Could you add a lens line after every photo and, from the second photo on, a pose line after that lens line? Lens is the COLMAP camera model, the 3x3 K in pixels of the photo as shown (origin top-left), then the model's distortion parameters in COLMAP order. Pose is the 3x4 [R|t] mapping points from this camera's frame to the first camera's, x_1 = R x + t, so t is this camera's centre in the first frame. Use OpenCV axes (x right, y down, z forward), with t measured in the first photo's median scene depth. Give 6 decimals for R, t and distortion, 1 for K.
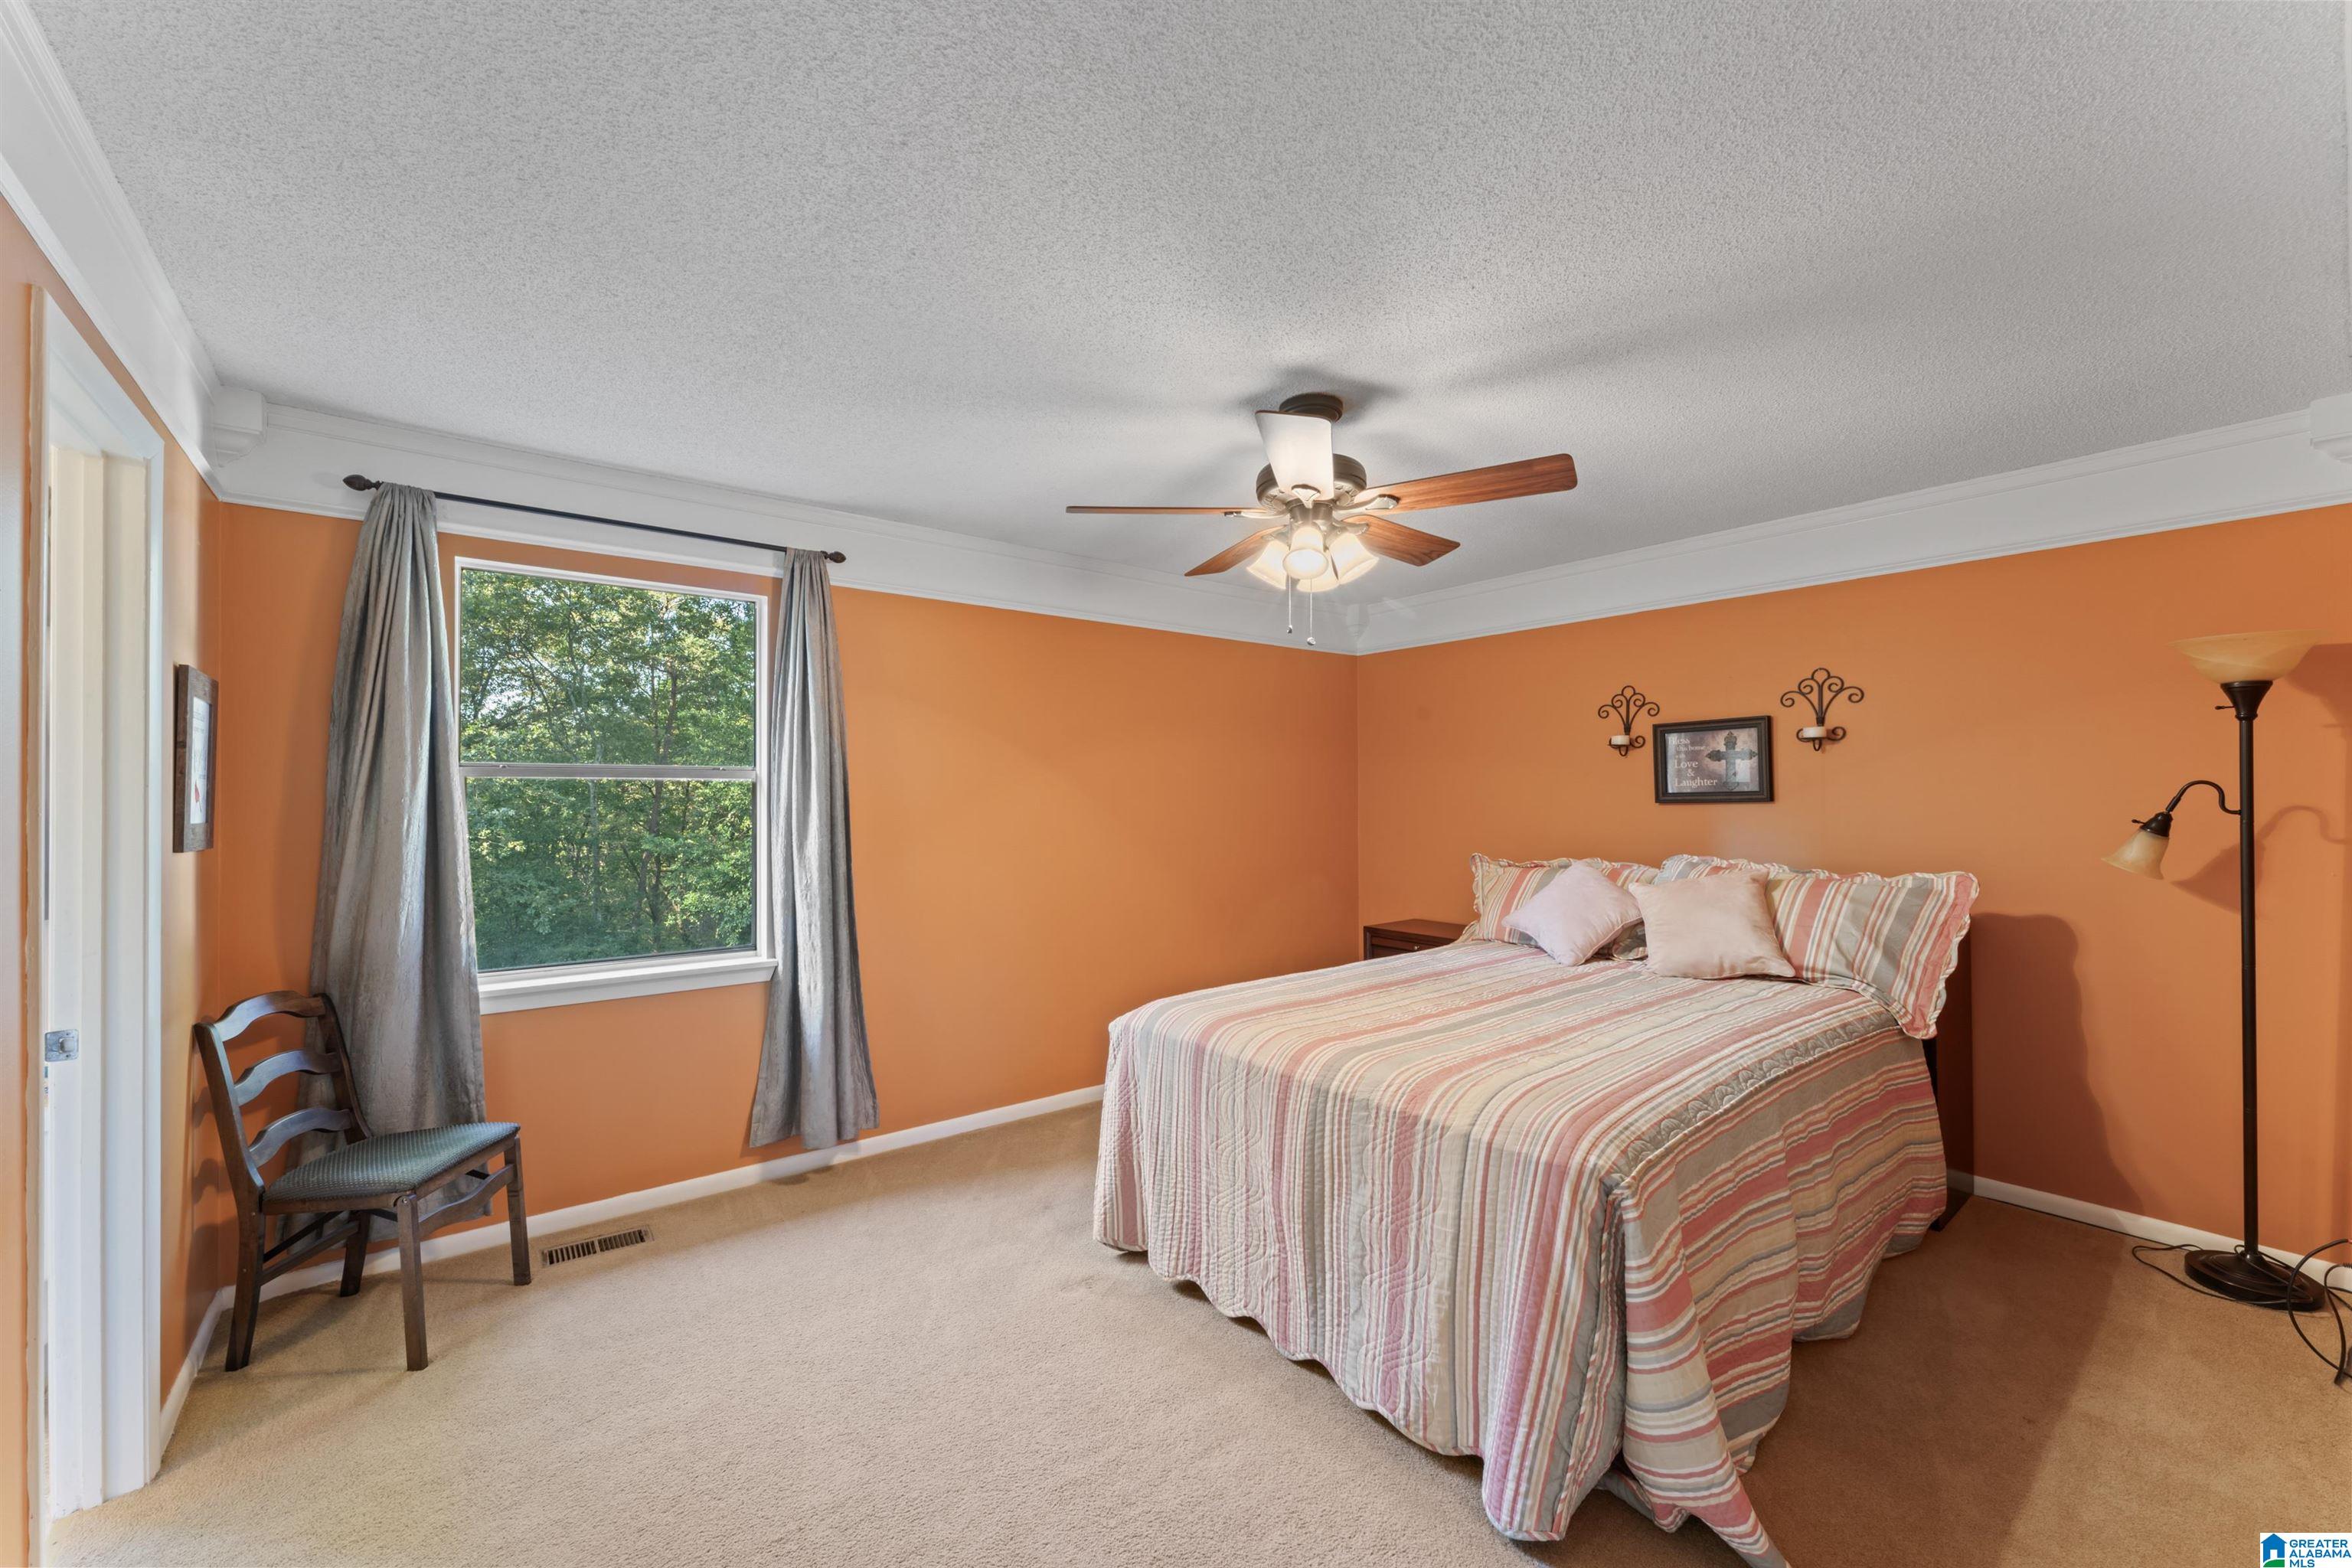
lens RADIAL K [[934.0, 0, 1165.9], [0, 934.0, 788.3], [0, 0, 1]] dist [0.001479, -0.000141]
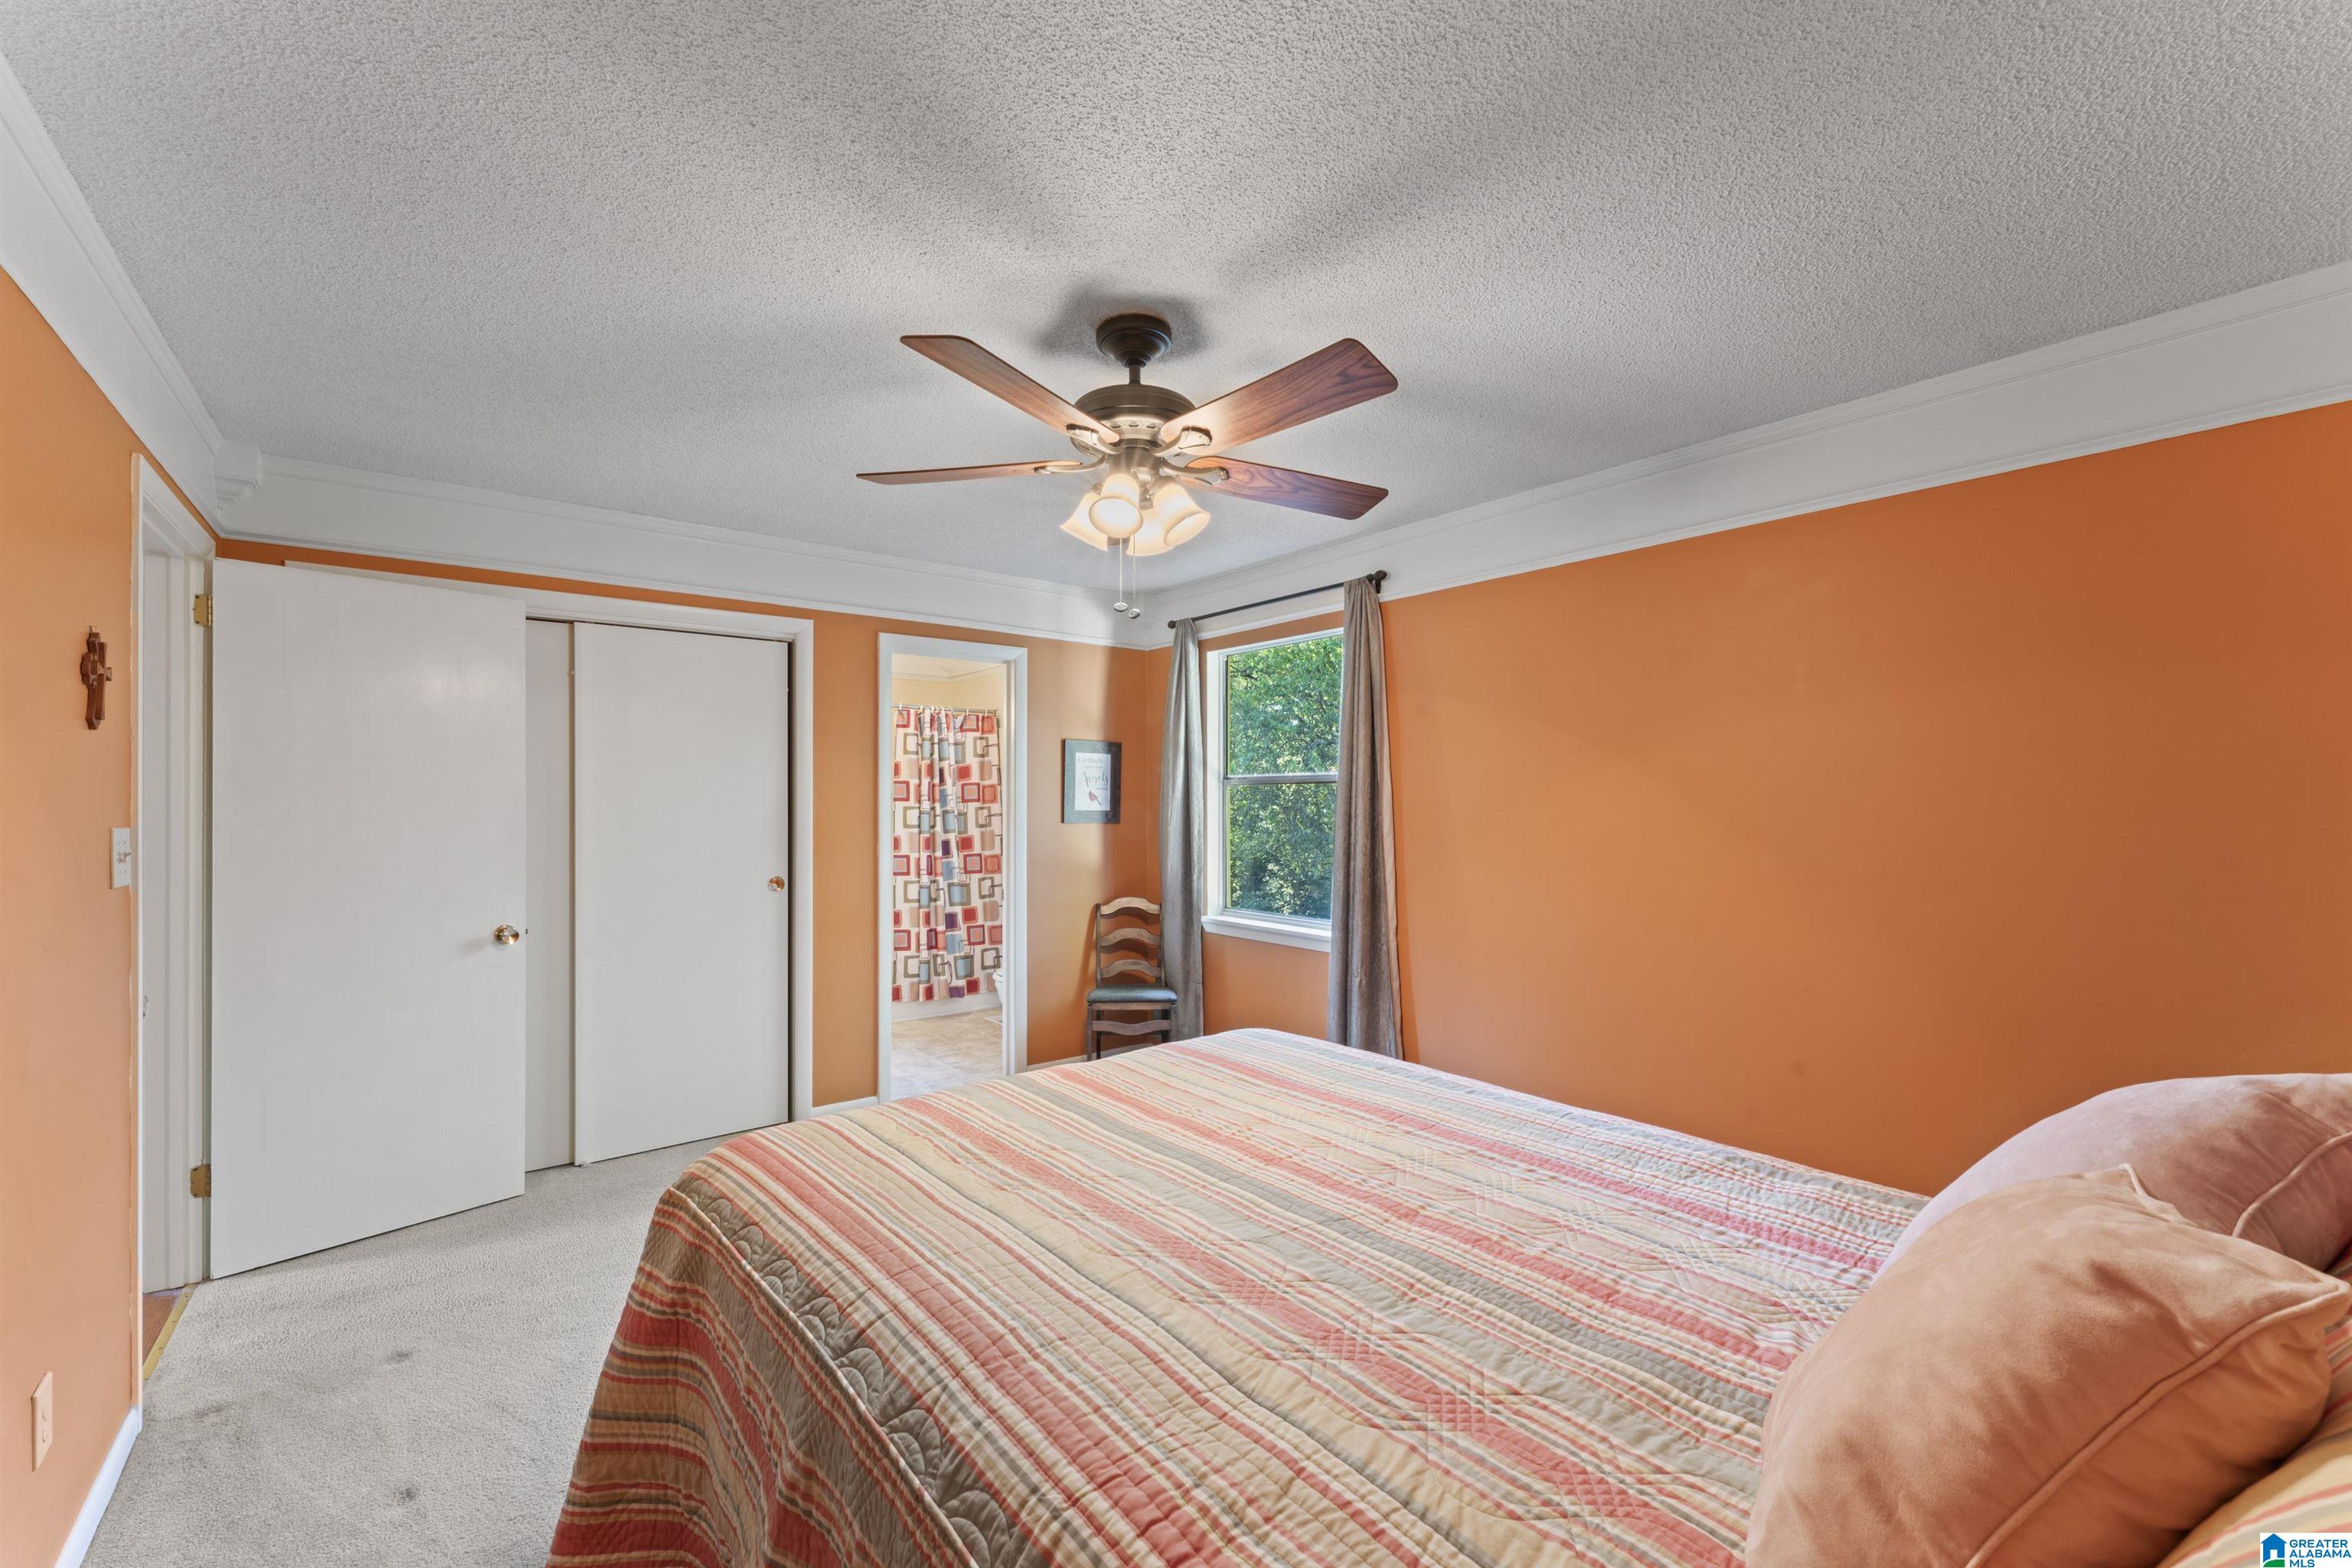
lens RADIAL K [[934.0, 0, 1165.9], [0, 934.0, 788.3], [0, 0, 1]] dist [0.001479, -0.000141]
pose [[0.004067, -0.008696, -0.999954, 0.993910], [0.009111, 0.999921, -0.008659, 0.008716], [0.999950, -0.009075, 0.004146, 1.021546]]
